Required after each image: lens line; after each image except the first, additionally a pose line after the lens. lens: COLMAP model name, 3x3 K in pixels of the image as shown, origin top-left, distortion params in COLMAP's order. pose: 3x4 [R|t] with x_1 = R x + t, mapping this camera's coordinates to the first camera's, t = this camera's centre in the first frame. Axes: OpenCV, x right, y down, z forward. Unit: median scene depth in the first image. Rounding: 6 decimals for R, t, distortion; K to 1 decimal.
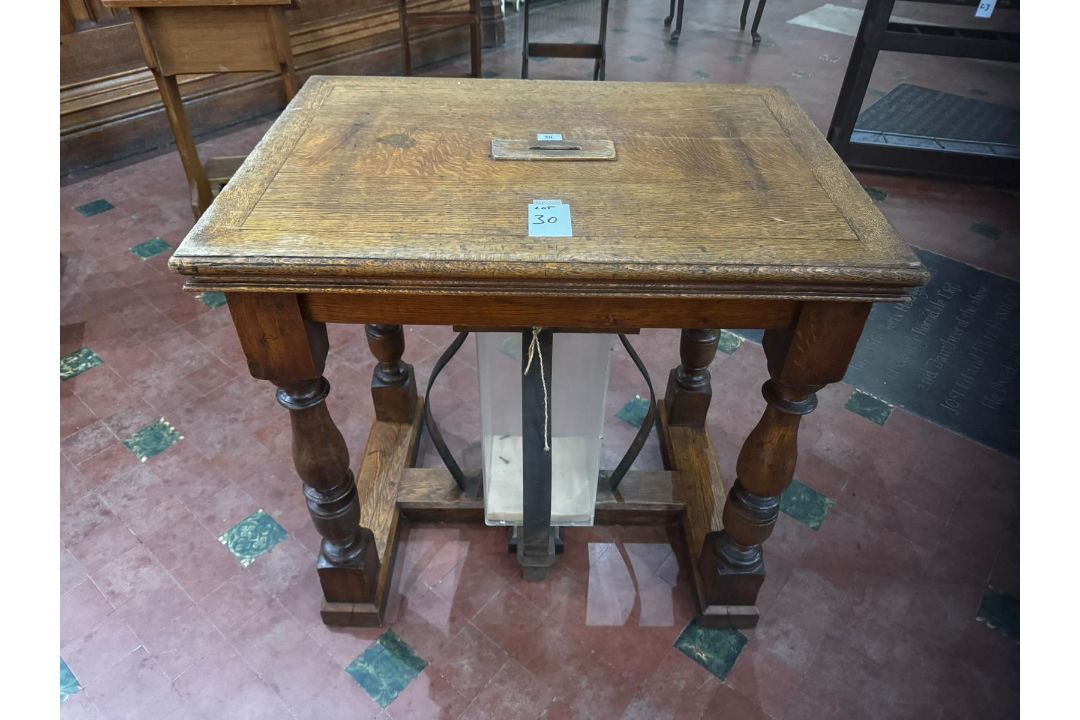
lens RADIAL K [[679.1, 0, 543.6], [0, 679.1, 359.1], [0, 0, 1]] dist [0.025842, -0.030565]
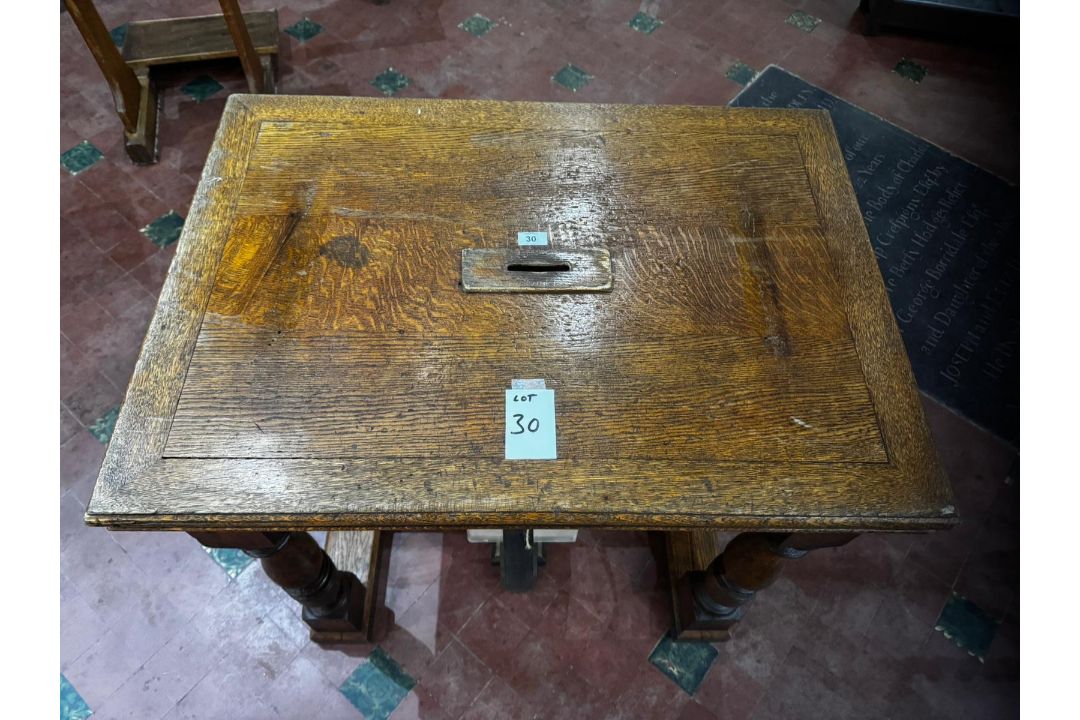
lens RADIAL K [[681.5, 0, 541.1], [0, 681.5, 362.7], [0, 0, 1]] dist [0.006130, -0.002945]
pose [[0.999870, 0.005382, 0.015224, 0.005433], [-0.009972, 0.947361, 0.320011, -0.338913], [-0.012701, -0.320121, 0.947292, 0.137000]]
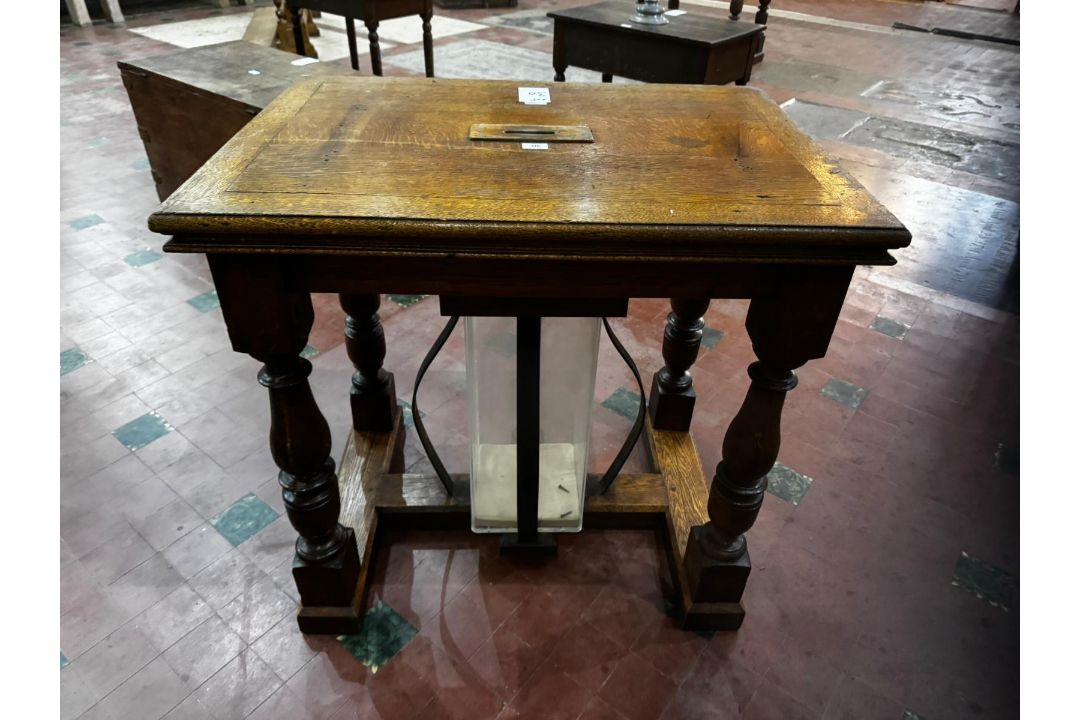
lens RADIAL K [[681.5, 0, 541.1], [0, 681.5, 362.7], [0, 0, 1]] dist [0.006130, -0.002945]
pose [[-0.998360, -0.031956, -0.047506, 0.027077], [-0.053639, 0.231864, 0.971268, -0.892363], [-0.020023, 0.972223, -0.233198, 1.150291]]
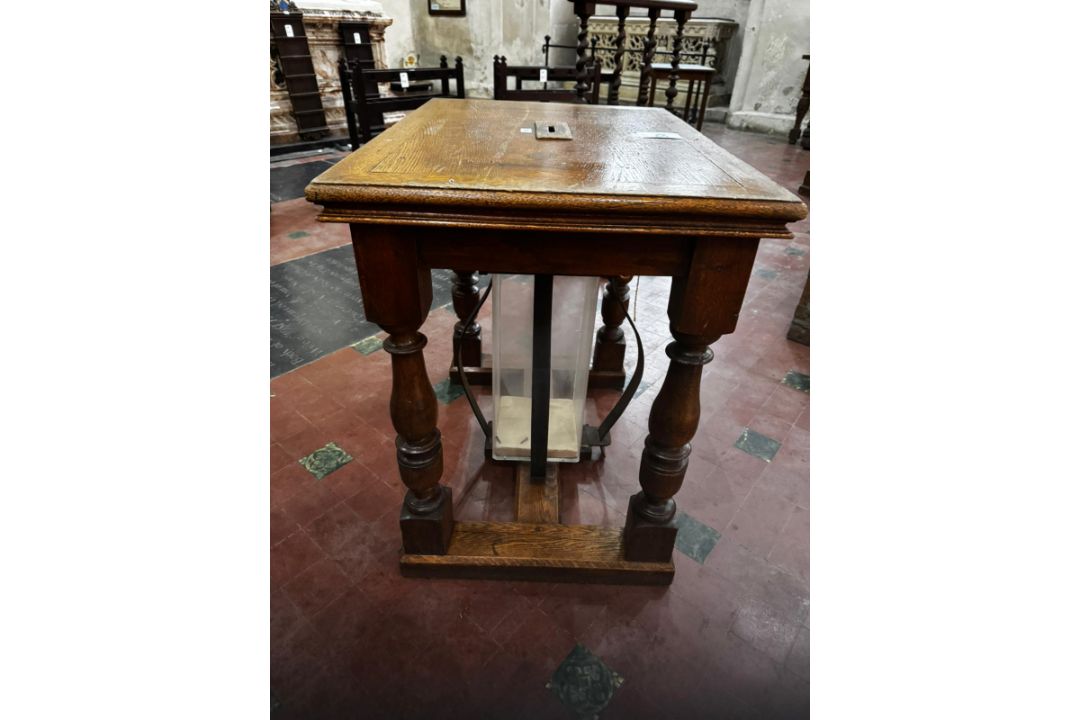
lens RADIAL K [[514.7, 0, 538.9], [0, 514.7, 354.3], [0, 0, 1]] dist [-0.001736, -0.000318]
pose [[0.009564, -0.557324, 0.830240, -0.781257], [0.615630, 0.657552, 0.434310, -0.349936], [-0.787977, 0.506967, 0.349394, 0.651382]]
